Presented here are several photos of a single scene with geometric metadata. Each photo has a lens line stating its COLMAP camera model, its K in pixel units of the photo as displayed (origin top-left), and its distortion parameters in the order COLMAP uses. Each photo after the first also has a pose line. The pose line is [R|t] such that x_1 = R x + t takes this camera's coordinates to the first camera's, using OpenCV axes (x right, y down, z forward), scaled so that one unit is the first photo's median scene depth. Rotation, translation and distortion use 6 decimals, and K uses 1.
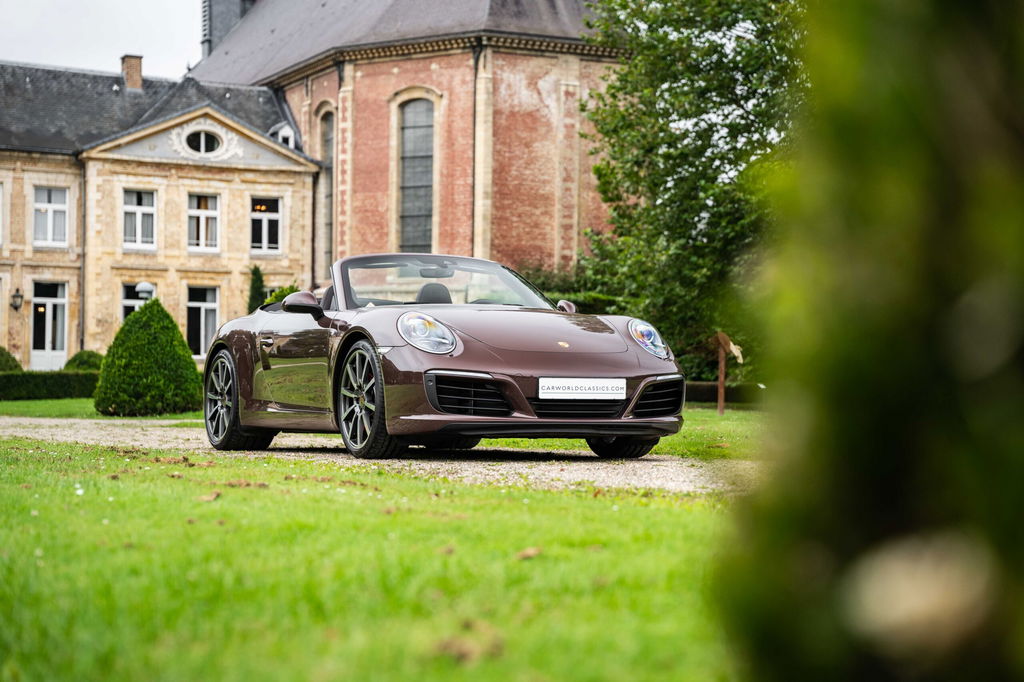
lens RADIAL K [[1929.1, 0, 514.7], [0, 1929.1, 351.1], [0, 0, 1]] dist [0.415022, 0.000000]
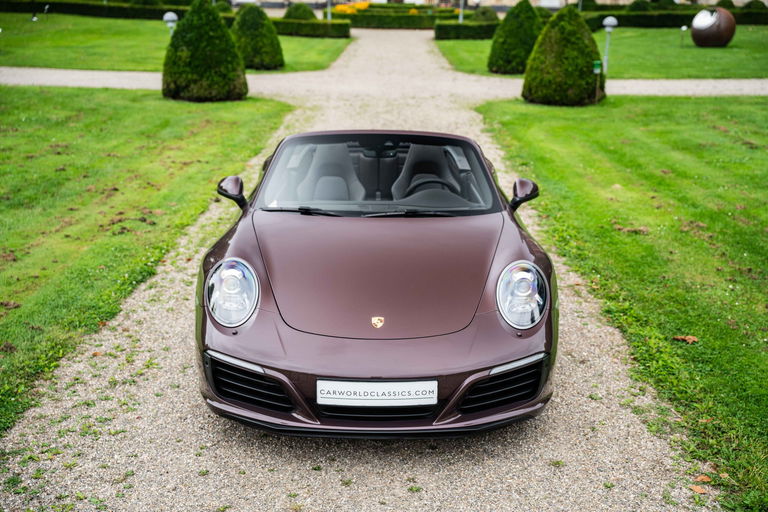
lens RADIAL K [[944.1, 0, 388.8], [0, 944.1, 252.1], [0, 0, 1]] dist [0.149944, 0.000000]
pose [[0.903280, 0.112372, -0.414074, 0.027556], [0.009523, 0.959605, 0.281191, -0.020754], [0.428946, -0.257937, 0.865722, 0.093184]]
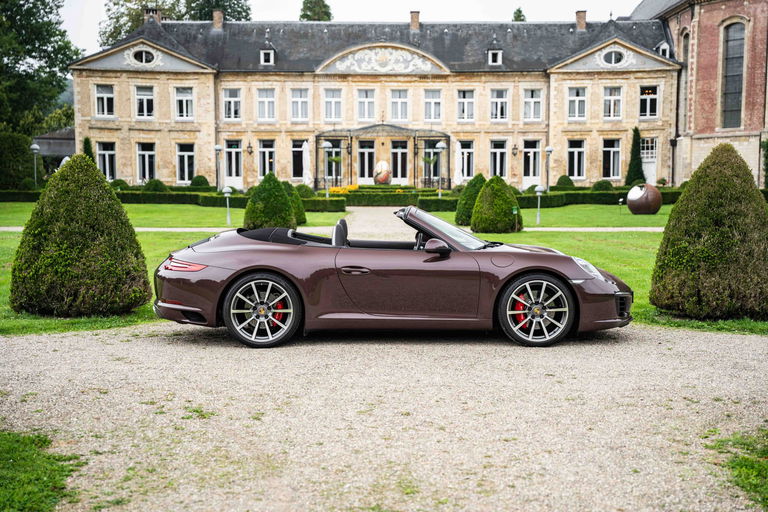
lens RADIAL K [[1225.0, 0, 381.1], [0, 1225.0, 259.9], [0, 0, 1]] dist [0.276097, 0.000000]
pose [[0.908594, 0.012700, -0.417486, 0.130380], [0.022662, 0.996566, 0.079637, -0.018220], [0.417064, -0.081819, 0.905187, -0.143034]]
